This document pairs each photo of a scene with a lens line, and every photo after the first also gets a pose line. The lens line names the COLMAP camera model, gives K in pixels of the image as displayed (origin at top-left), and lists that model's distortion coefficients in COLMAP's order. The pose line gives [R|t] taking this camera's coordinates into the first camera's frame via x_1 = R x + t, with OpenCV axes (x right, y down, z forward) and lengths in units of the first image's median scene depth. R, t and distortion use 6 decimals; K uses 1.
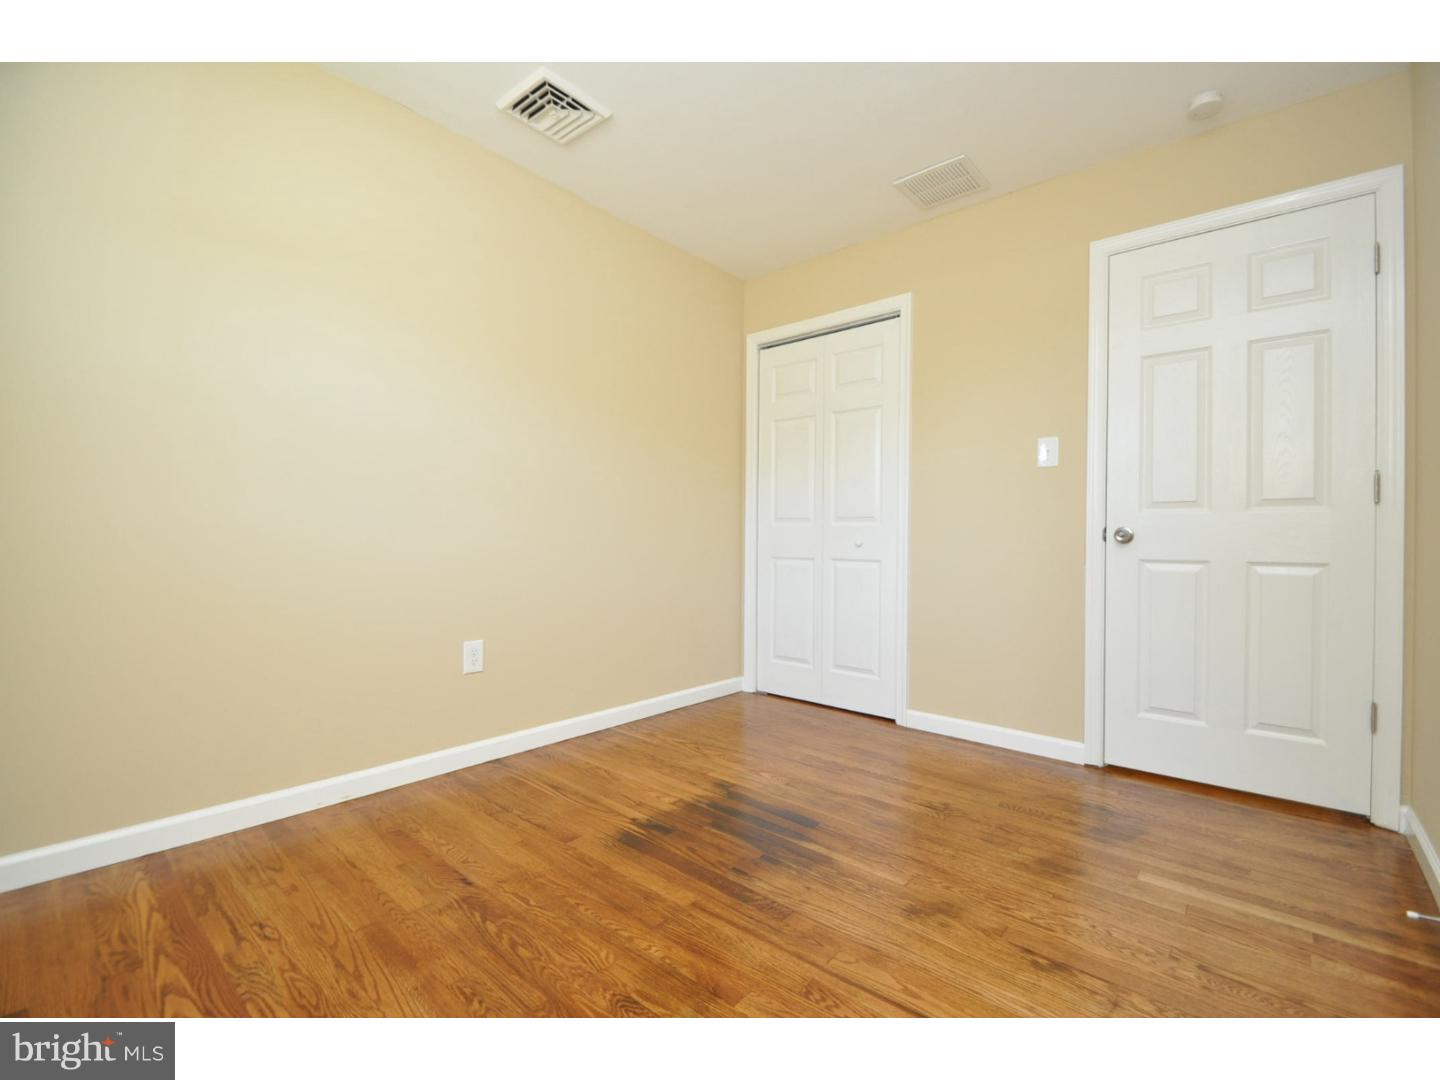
lens RADIAL K [[628.8, 0, 715.2], [0, 628.8, 542.9], [0, 0, 1]] dist [0.008196, -0.011281]
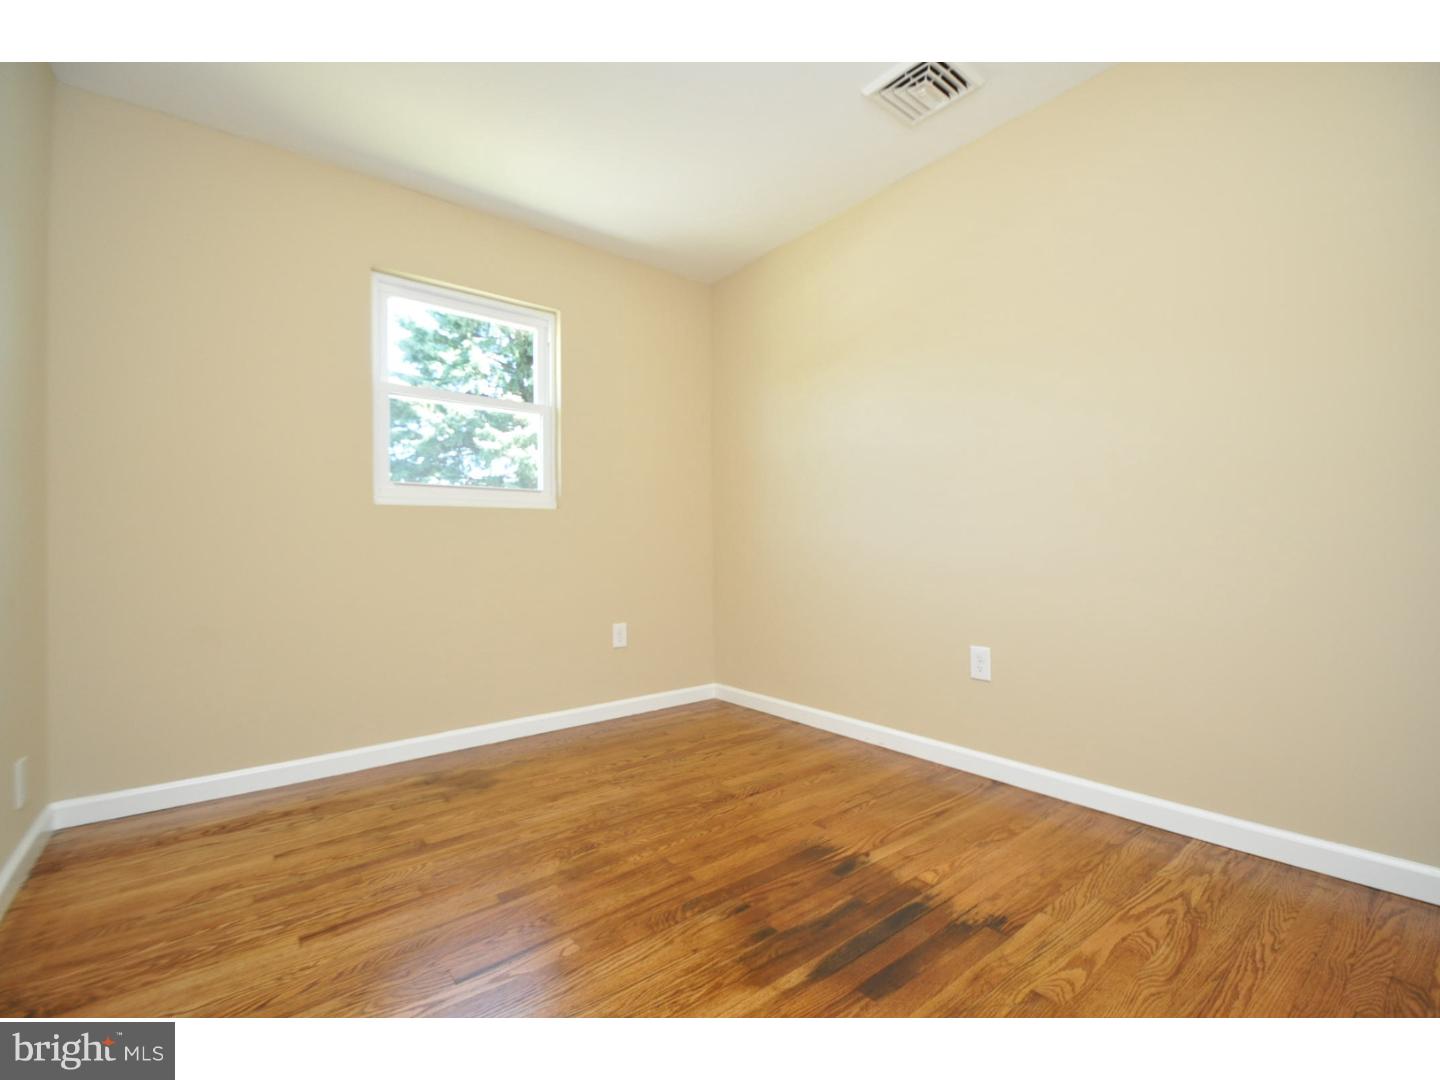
lens RADIAL K [[628.8, 0, 720.2], [0, 628.8, 535.3], [0, 0, 1]] dist [0.008196, -0.011281]
pose [[-0.178866, -0.027393, -0.983492, 0.751311], [0.003718, 0.999586, -0.028517, 0.012384], [0.983866, -0.008757, -0.178690, 0.906420]]
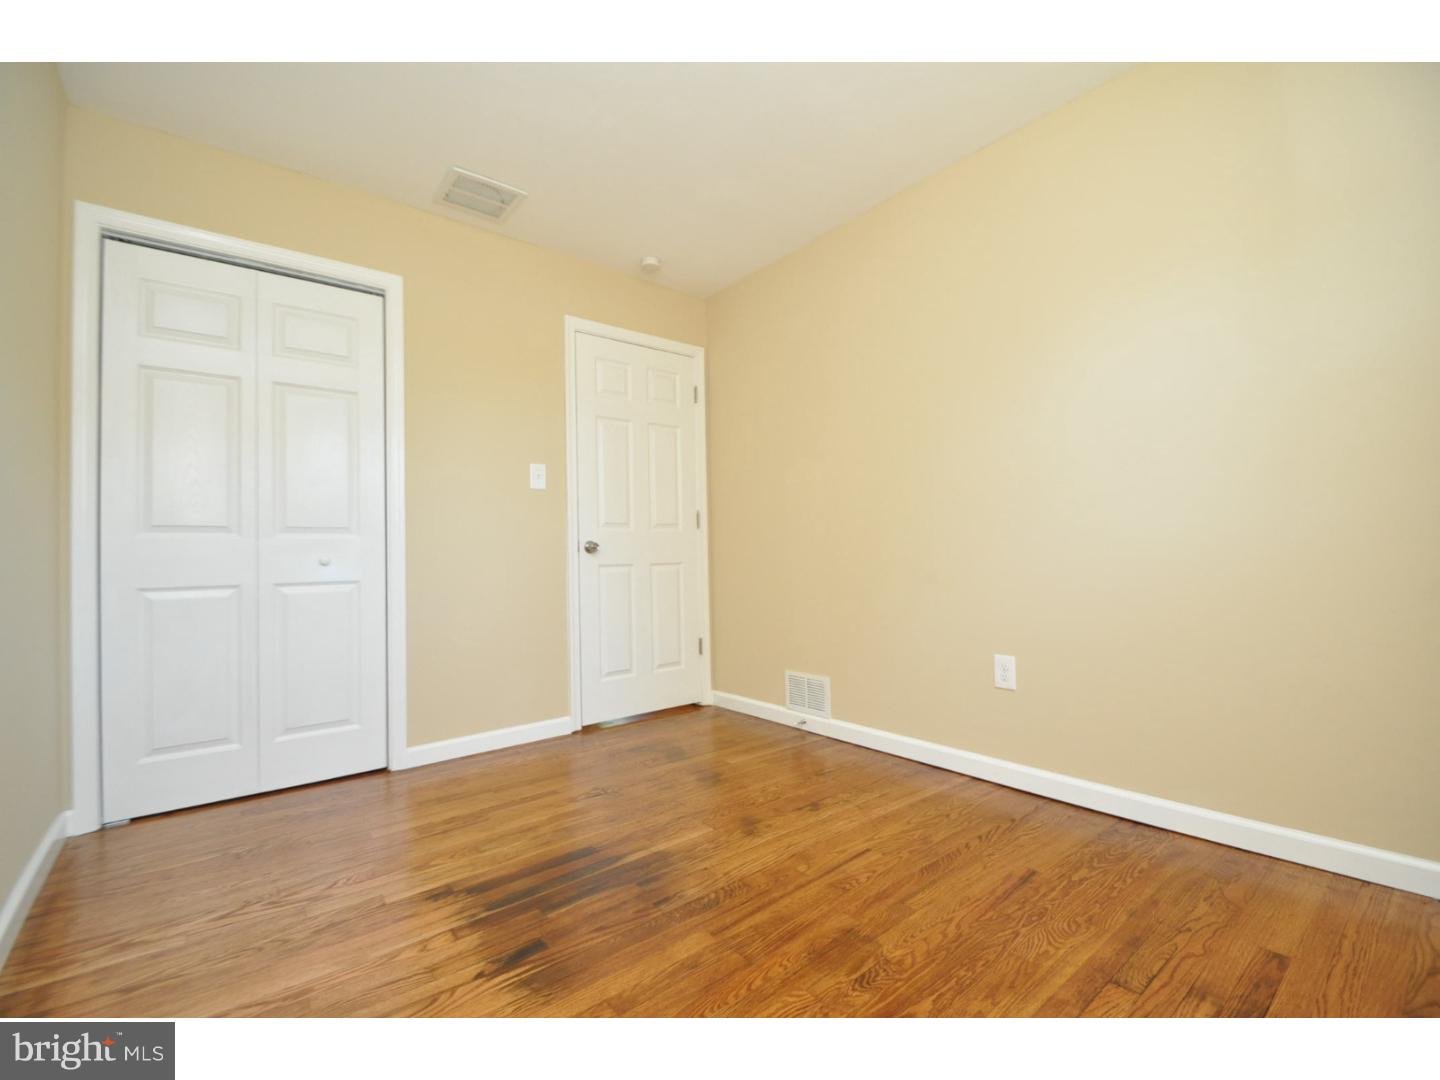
lens RADIAL K [[628.8, 0, 723.3], [0, 628.8, 540.4], [0, 0, 1]] dist [0.008196, -0.011281]
pose [[0.164177, 0.007540, 0.986402, -0.700189], [0.028688, 0.999511, -0.012415, -0.001469], [-0.986014, 0.030336, 0.163880, 0.591253]]
